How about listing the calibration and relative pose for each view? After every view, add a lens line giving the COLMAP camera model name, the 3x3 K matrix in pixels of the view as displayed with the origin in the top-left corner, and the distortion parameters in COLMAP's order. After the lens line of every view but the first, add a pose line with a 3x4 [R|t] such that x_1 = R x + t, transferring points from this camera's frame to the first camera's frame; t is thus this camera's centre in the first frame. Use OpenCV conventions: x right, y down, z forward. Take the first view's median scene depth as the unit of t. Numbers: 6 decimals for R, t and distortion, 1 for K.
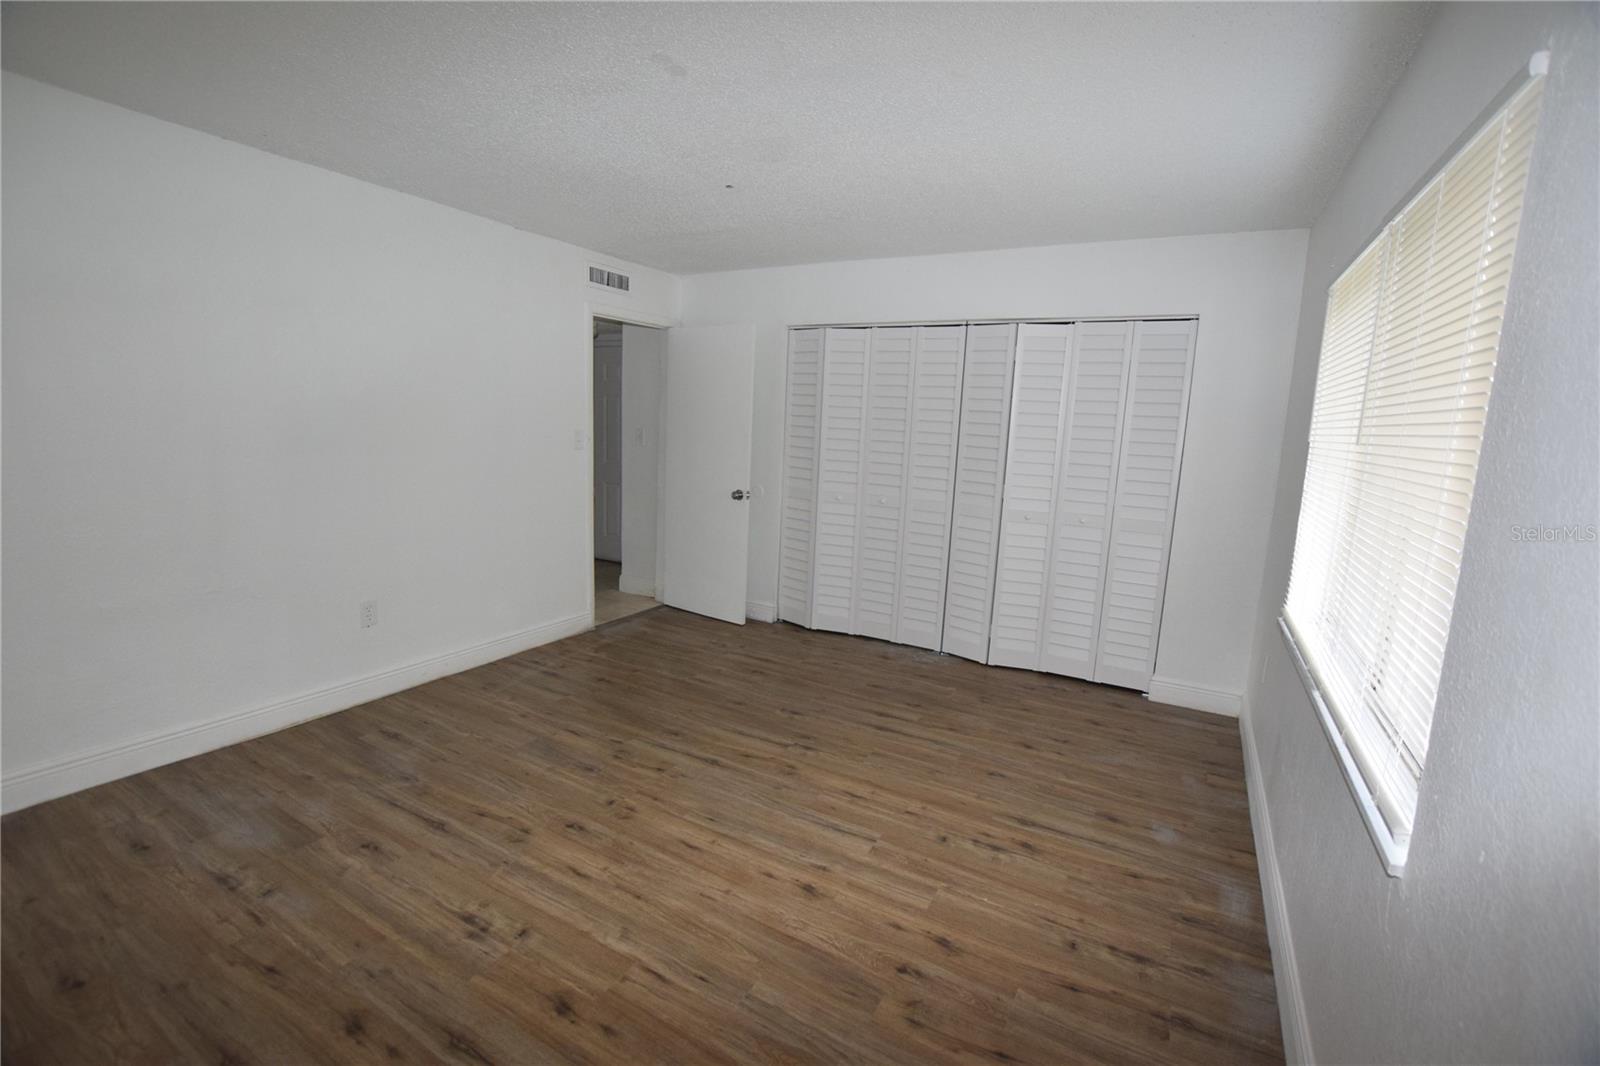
lens RADIAL K [[704.4, 0, 799.3], [0, 704.4, 518.6], [0, 0, 1]] dist [-0.032407, 0.003794]
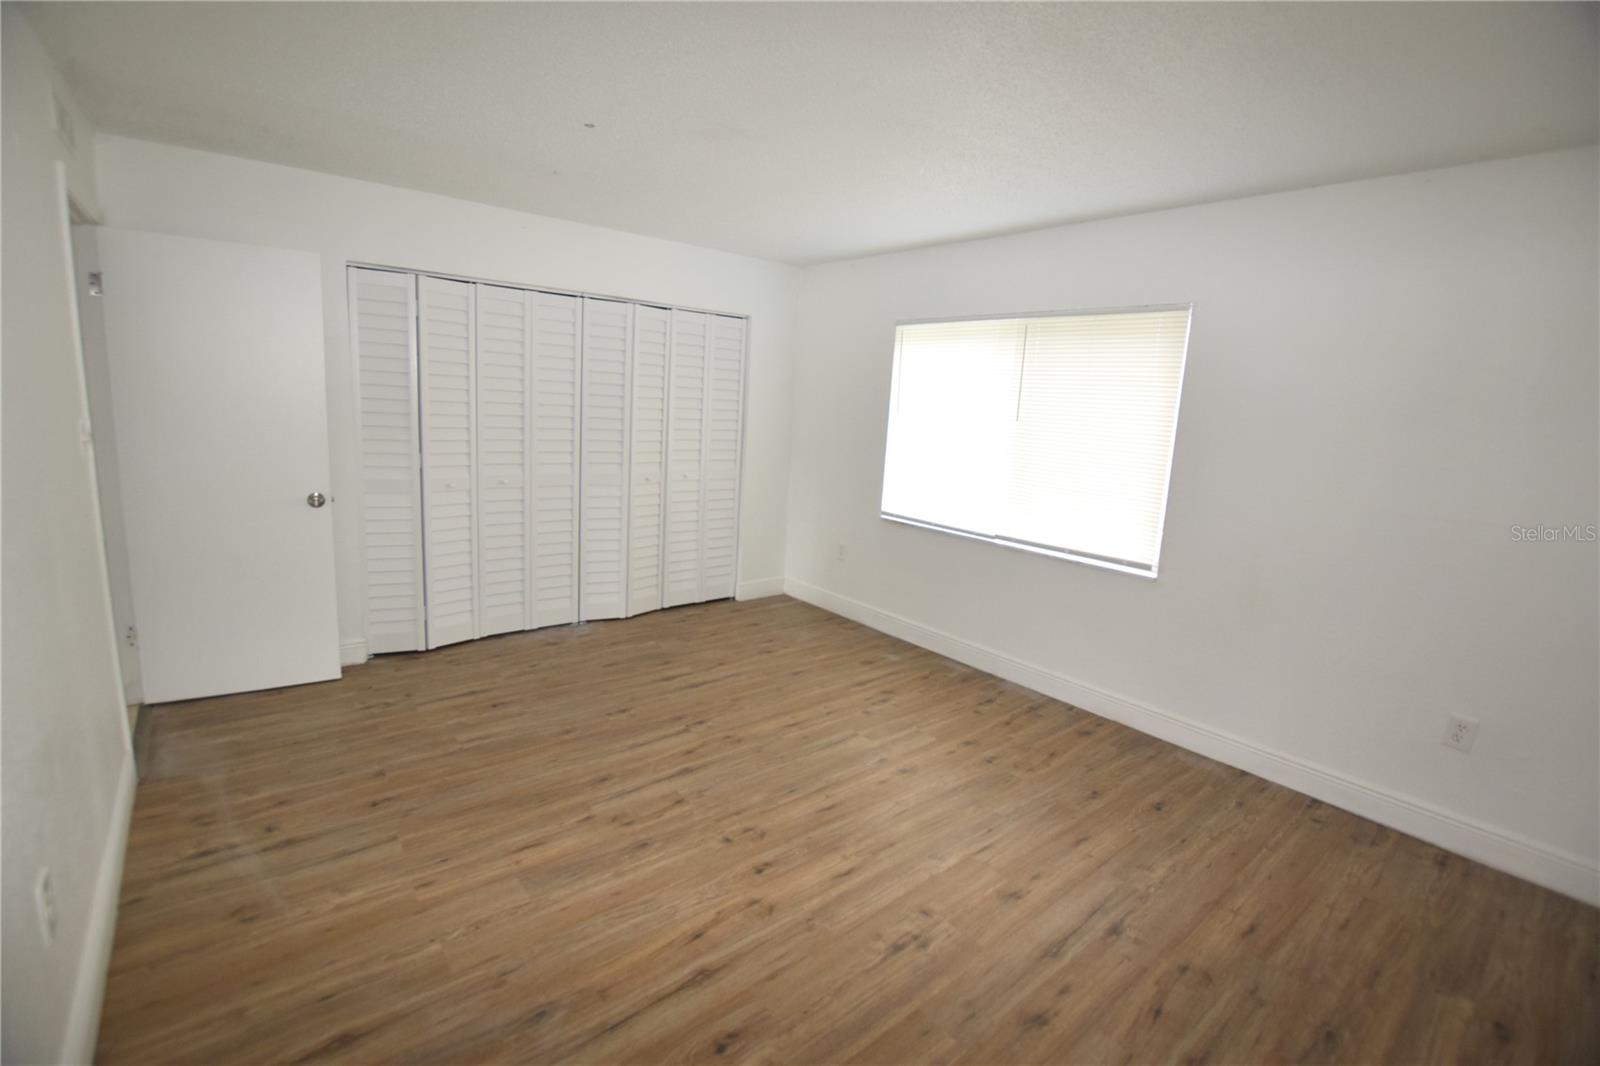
lens RADIAL K [[704.4, 0, 790.5], [0, 704.4, 519.6], [0, 0, 1]] dist [-0.032407, 0.003794]
pose [[0.368352, -0.174719, 0.913121, -0.931138], [0.095173, 0.984108, 0.149909, -0.124456], [-0.924802, 0.031685, 0.379127, 0.527483]]
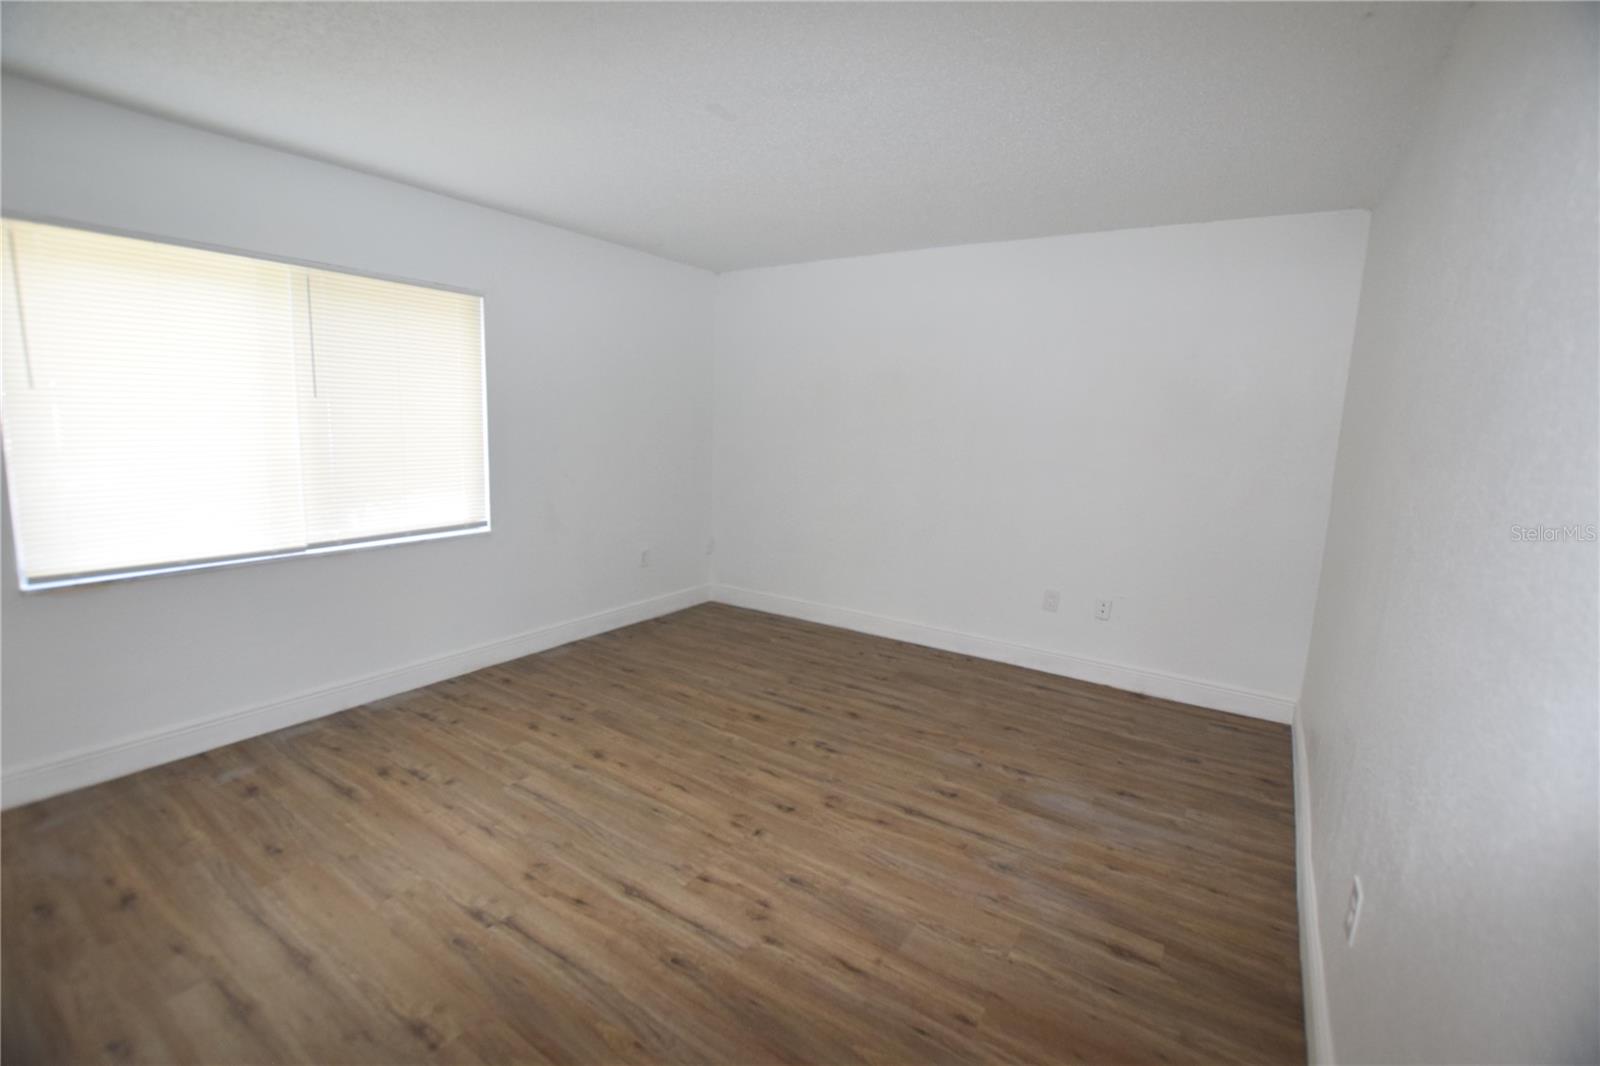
lens RADIAL K [[704.4, 0, 795.1], [0, 704.4, 523.2], [0, 0, 1]] dist [-0.032407, 0.003794]
pose [[-0.993809, -0.089160, 0.066281, -0.320968], [-0.065708, 0.952786, 0.296446, -0.248735], [-0.089583, 0.290256, -0.952747, 1.646035]]
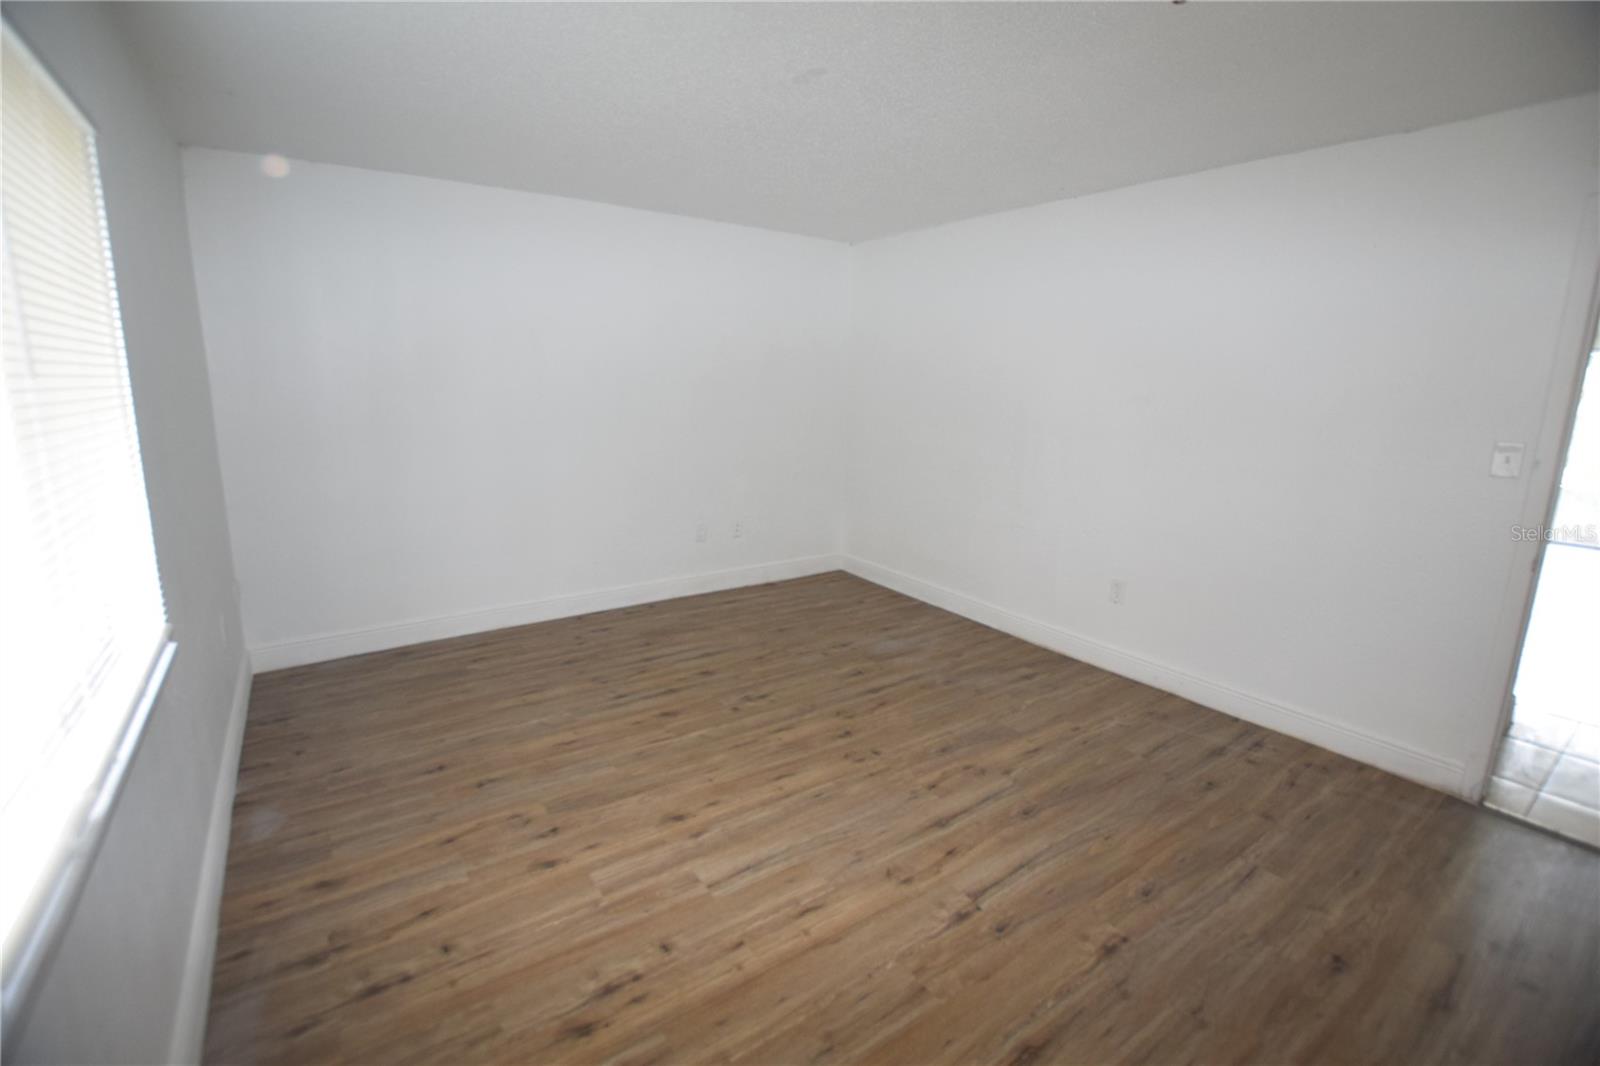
lens RADIAL K [[704.4, 0, 789.1], [0, 704.4, 536.8], [0, 0, 1]] dist [-0.032407, 0.003794]
pose [[-0.437954, 0.141742, -0.887753, 0.653812], [-0.166788, 0.957538, 0.235166, -0.134295], [0.883390, 0.251059, -0.395717, 1.143439]]
